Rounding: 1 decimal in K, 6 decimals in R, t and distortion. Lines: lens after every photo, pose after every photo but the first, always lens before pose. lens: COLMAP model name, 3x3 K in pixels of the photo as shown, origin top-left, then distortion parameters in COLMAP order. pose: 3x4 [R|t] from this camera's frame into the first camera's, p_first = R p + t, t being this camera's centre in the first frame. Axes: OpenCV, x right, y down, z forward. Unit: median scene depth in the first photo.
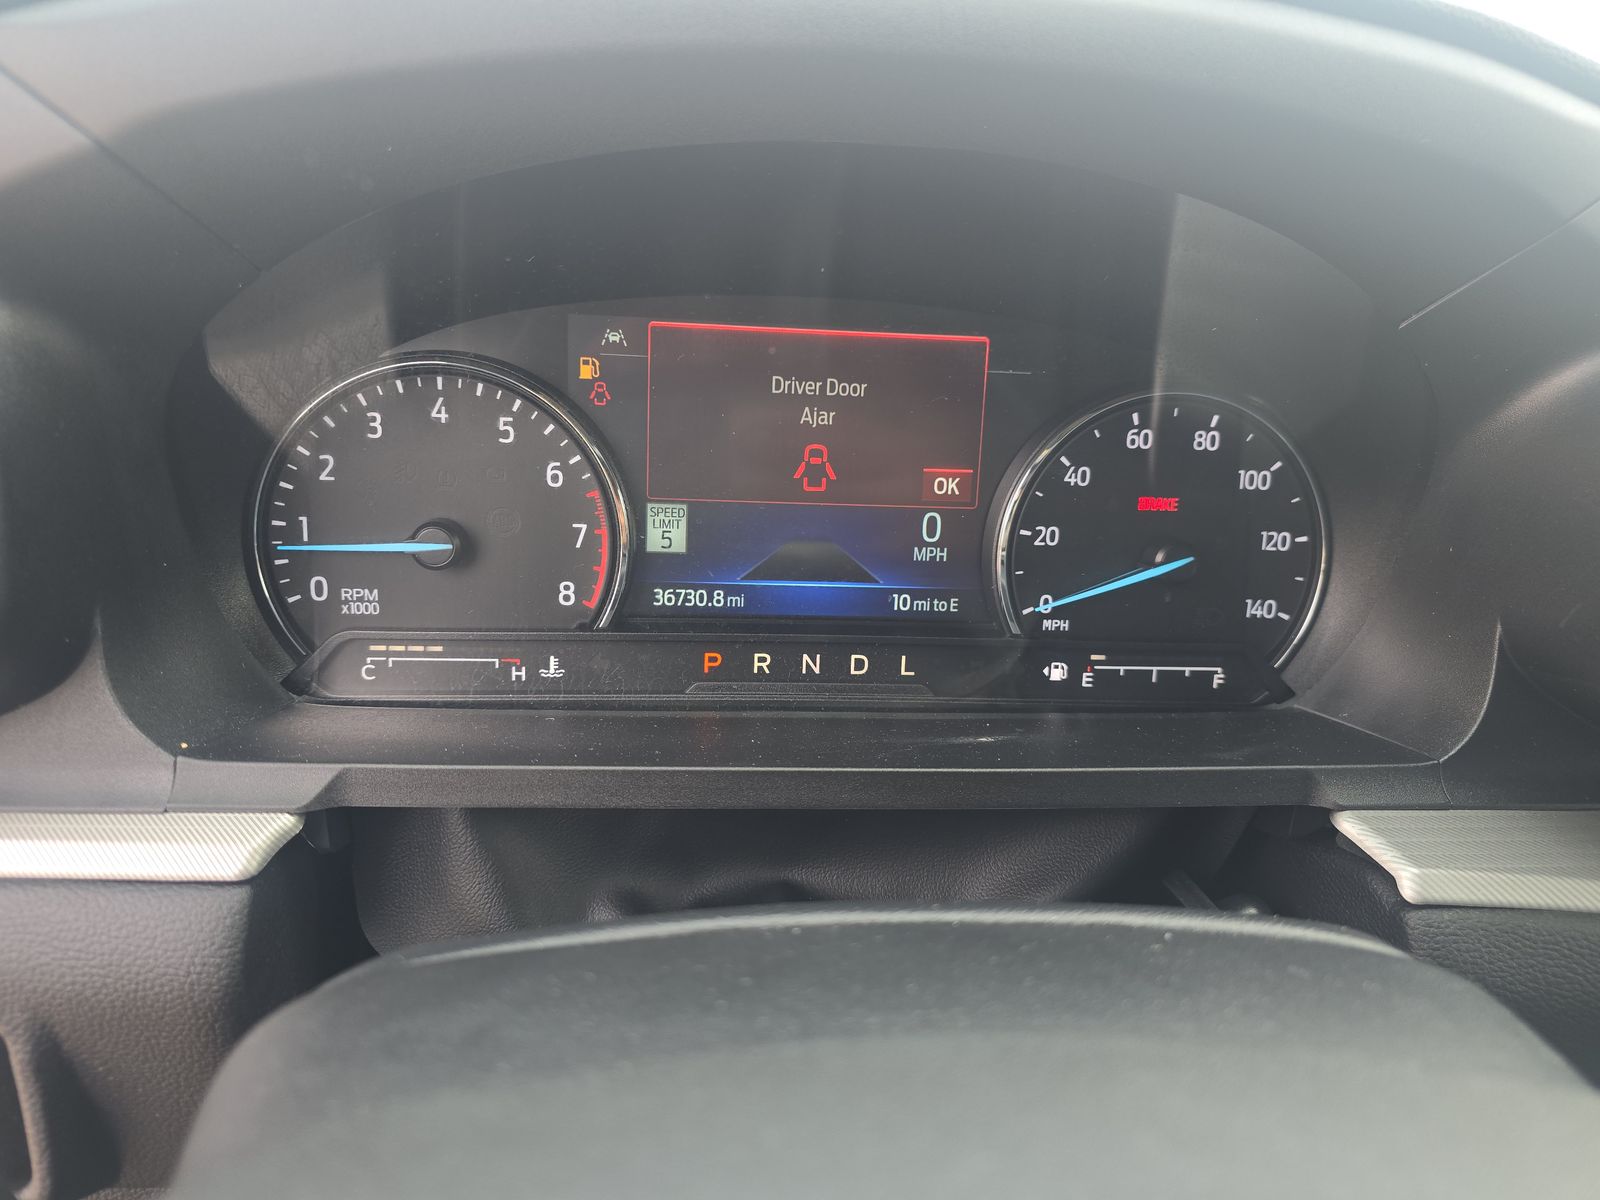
lens RADIAL K [[1093.0, 0, 875.9], [0, 1093.0, 599.2], [0, 0, 1]] dist [0.007444, -0.017115]
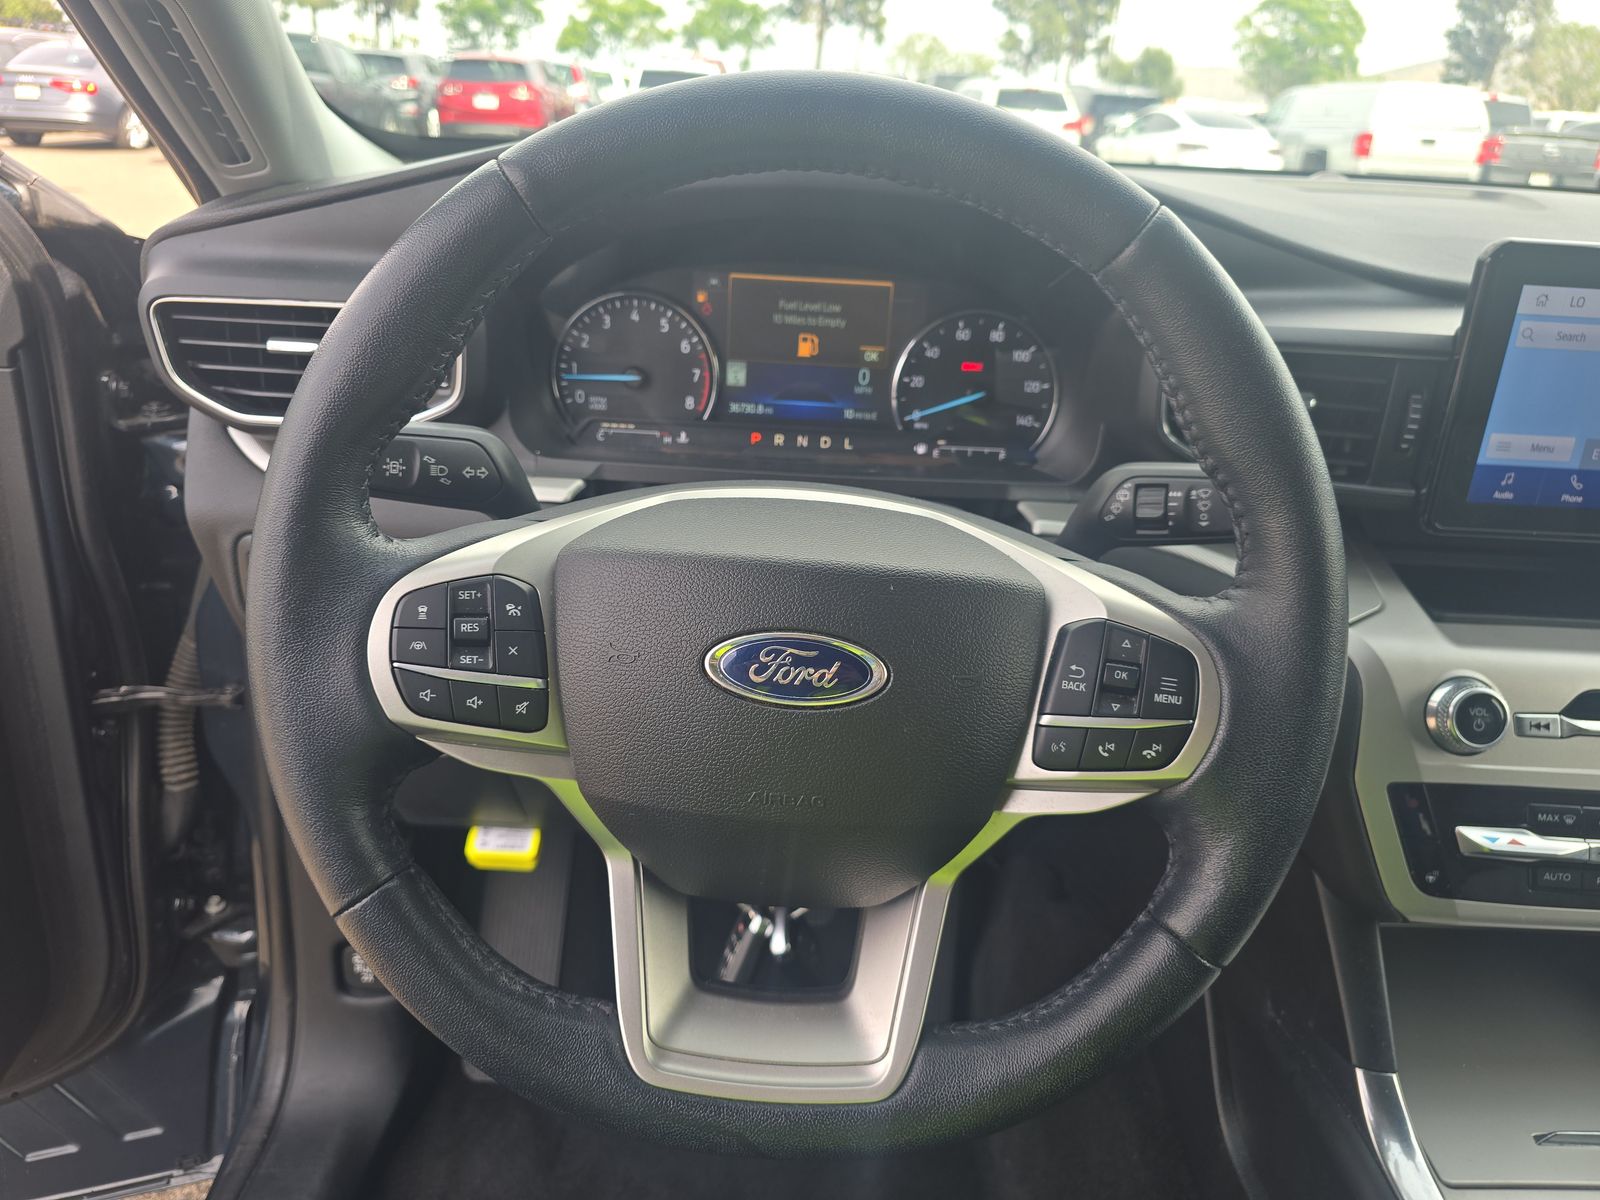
lens RADIAL K [[1093.0, 0, 846.6], [0, 1093.0, 590.7], [0, 0, 1]] dist [0.007444, -0.017115]
pose [[0.992331, 0.044258, -0.115415, 0.282808], [-0.034540, 0.995793, 0.084875, 0.166537], [0.118686, -0.080238, 0.989685, -1.099777]]
